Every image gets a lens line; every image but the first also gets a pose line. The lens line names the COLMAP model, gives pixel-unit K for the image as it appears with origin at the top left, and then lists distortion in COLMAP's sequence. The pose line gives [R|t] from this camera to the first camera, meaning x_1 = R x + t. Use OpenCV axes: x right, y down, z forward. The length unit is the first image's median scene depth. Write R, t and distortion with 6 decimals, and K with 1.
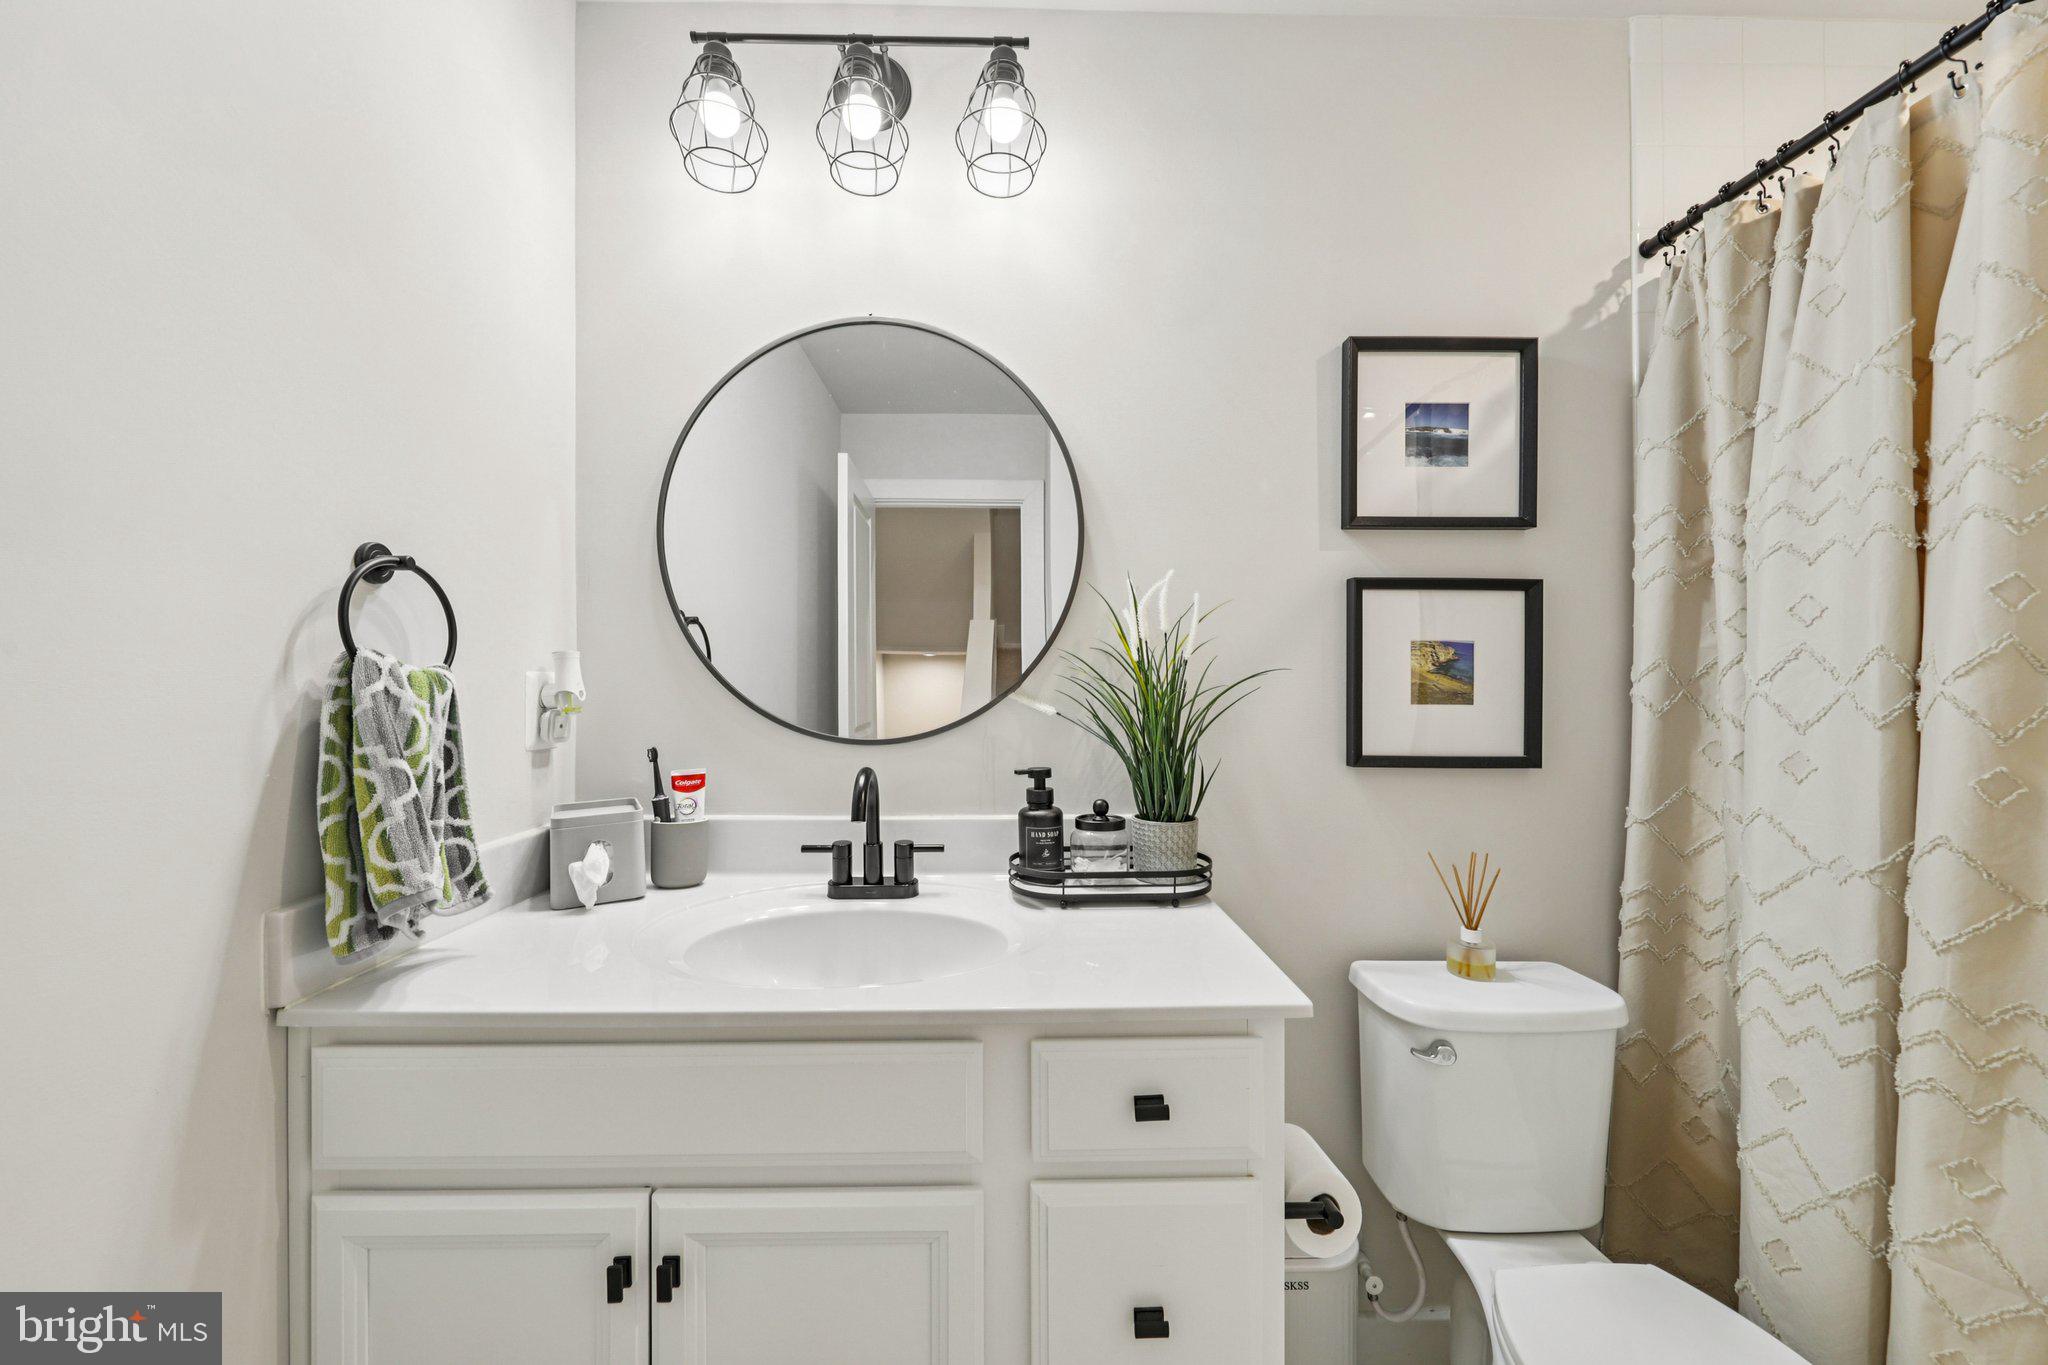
lens RADIAL K [[768.4, 0, 1024.0], [0, 768.4, 682.5], [0, 0, 1]] dist [0.009177, -0.006555]
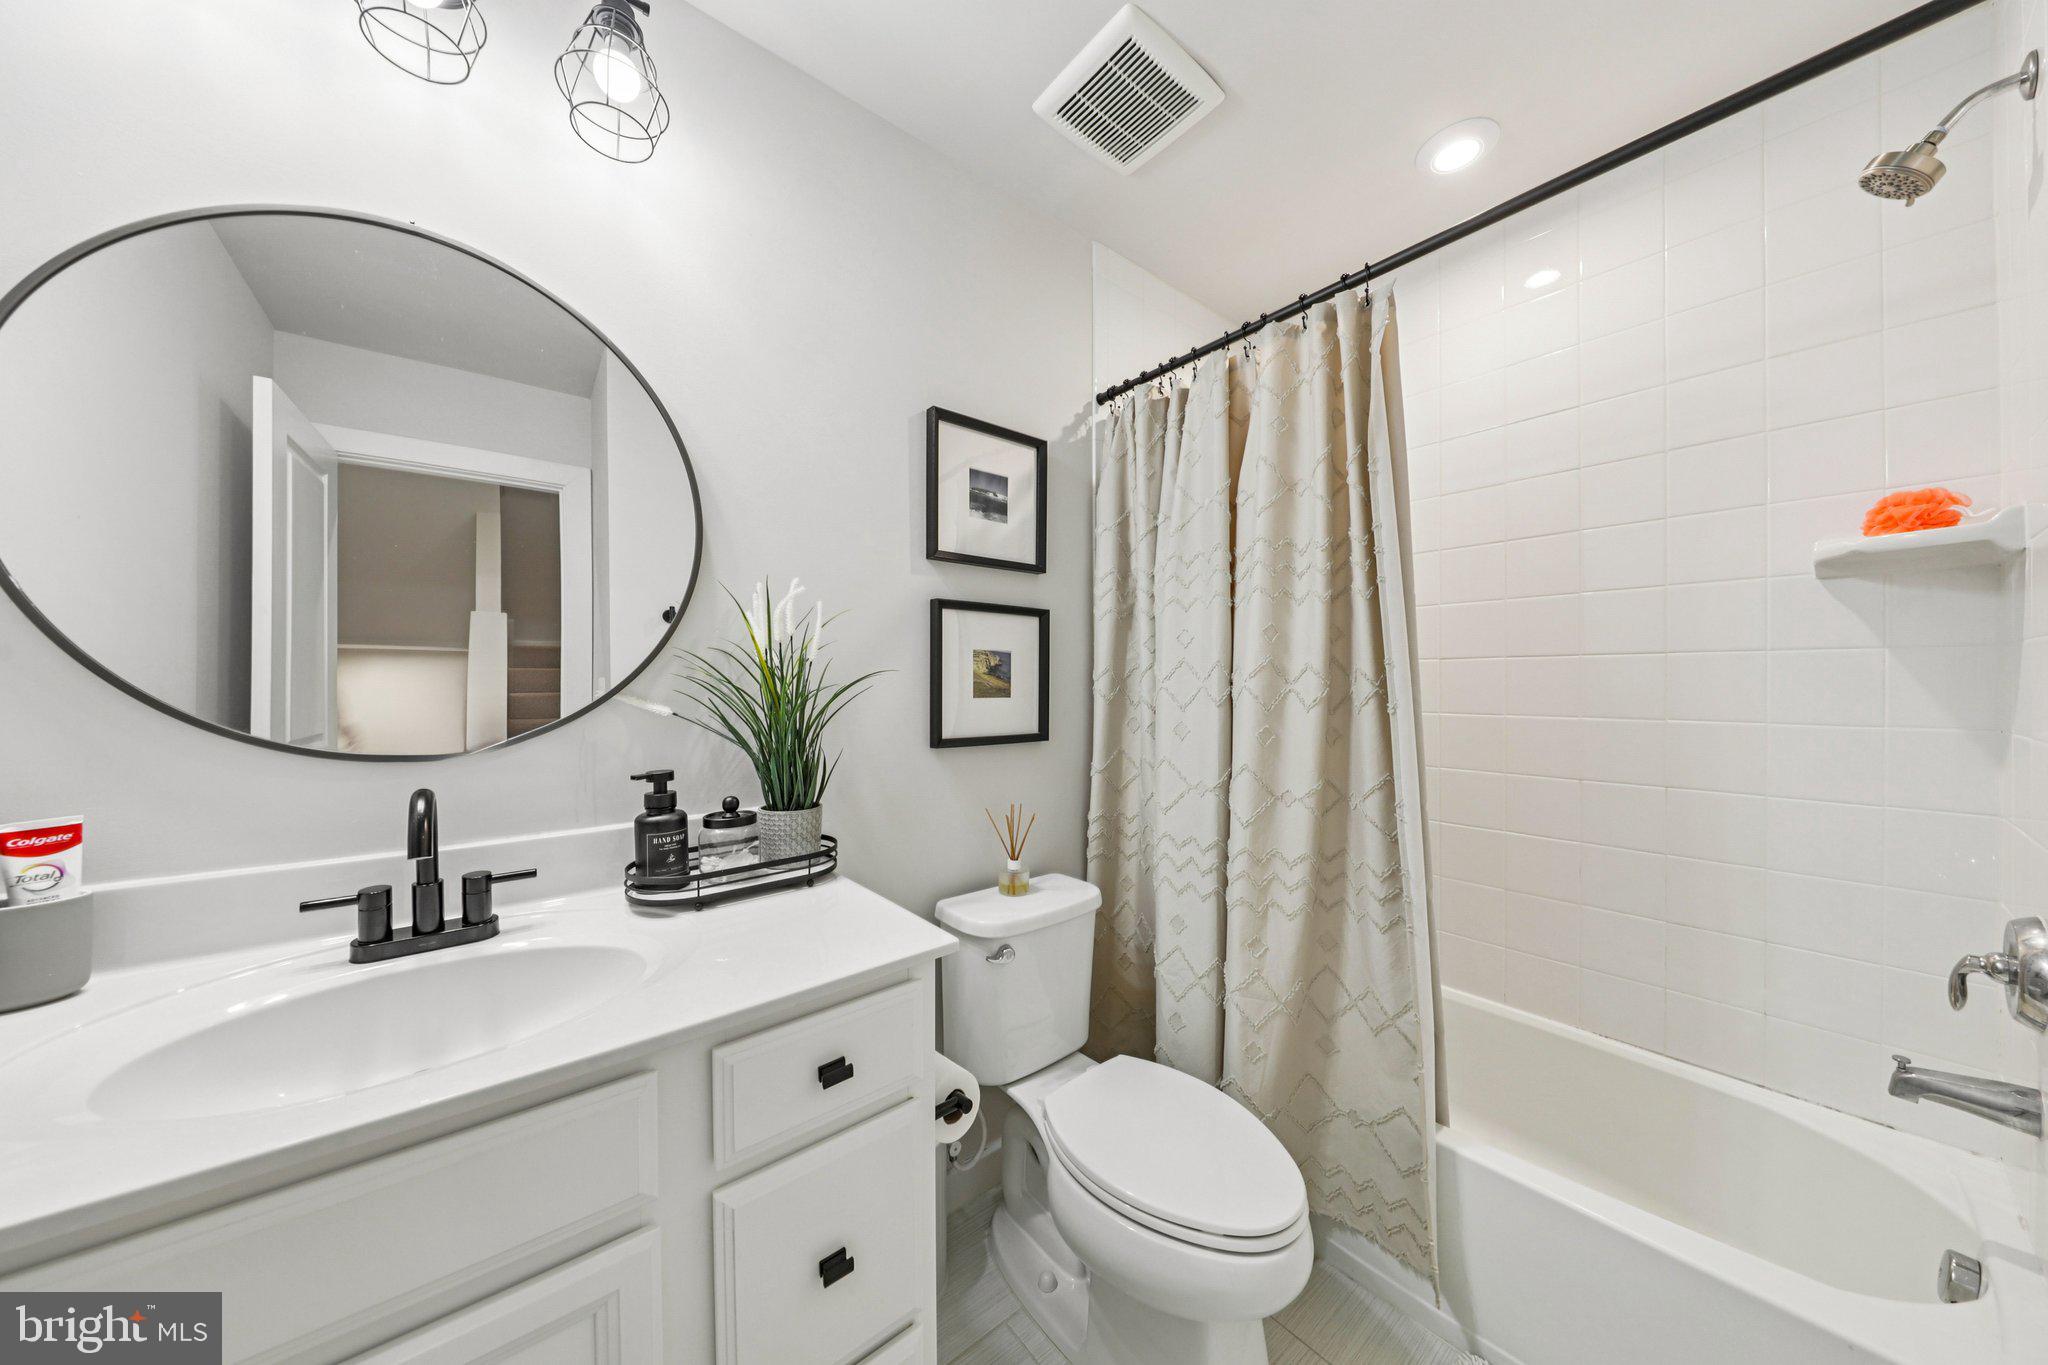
lens RADIAL K [[652.7, 0, 1029.3], [0, 652.7, 687.2], [0, 0, 1]] dist [-0.000042, -0.001912]
pose [[0.782119, -0.007856, 0.623080, -0.127499], [0.002767, 0.999954, 0.009135, -0.000065], [-0.623124, -0.005420, 0.782105, 0.072590]]
